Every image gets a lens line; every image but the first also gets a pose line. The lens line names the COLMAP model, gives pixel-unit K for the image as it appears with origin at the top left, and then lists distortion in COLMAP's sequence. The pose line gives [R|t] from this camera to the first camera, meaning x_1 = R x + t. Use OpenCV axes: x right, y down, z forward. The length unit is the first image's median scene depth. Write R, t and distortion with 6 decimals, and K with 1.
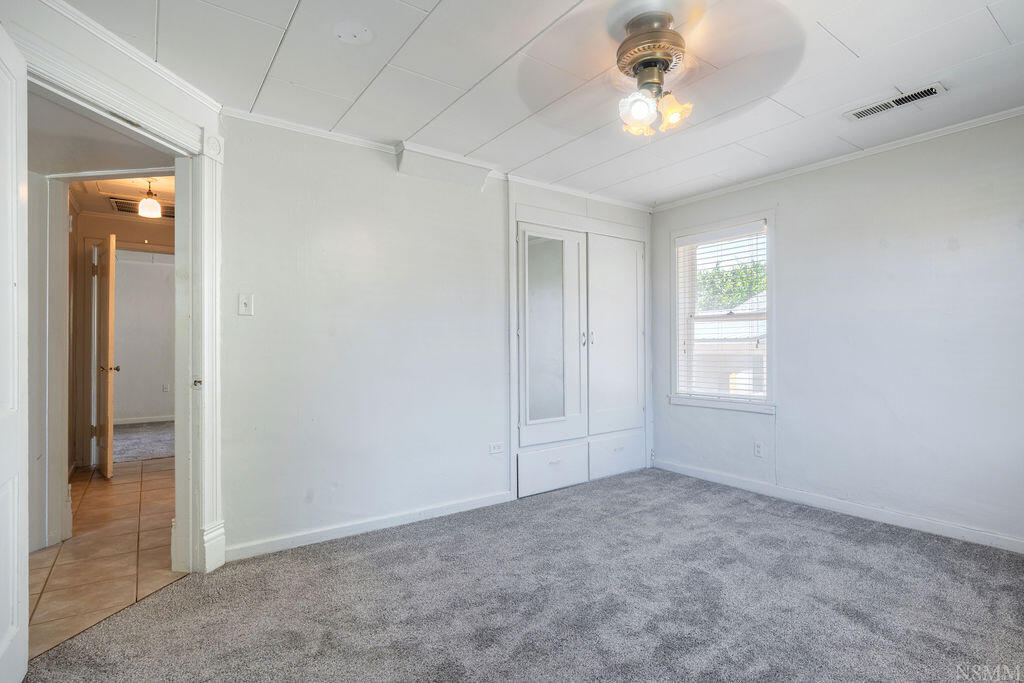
lens RADIAL K [[510.5, 0, 513.7], [0, 510.5, 340.3], [0, 0, 1]] dist [-0.002184, -0.001186]
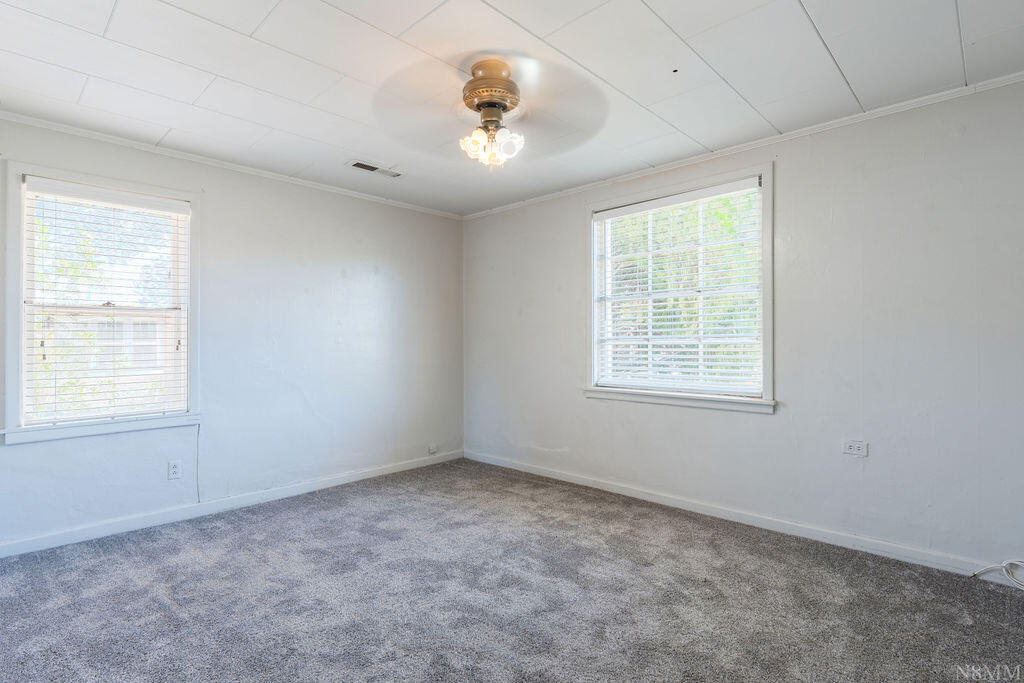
lens RADIAL K [[510.5, 0, 512.4], [0, 510.5, 344.8], [0, 0, 1]] dist [-0.002184, -0.001186]
pose [[-0.185778, 0.001738, 0.982590, -0.569426], [-0.005621, 0.999980, -0.002832, 0.006520], [-0.982576, -0.006050, -0.185764, 0.761118]]
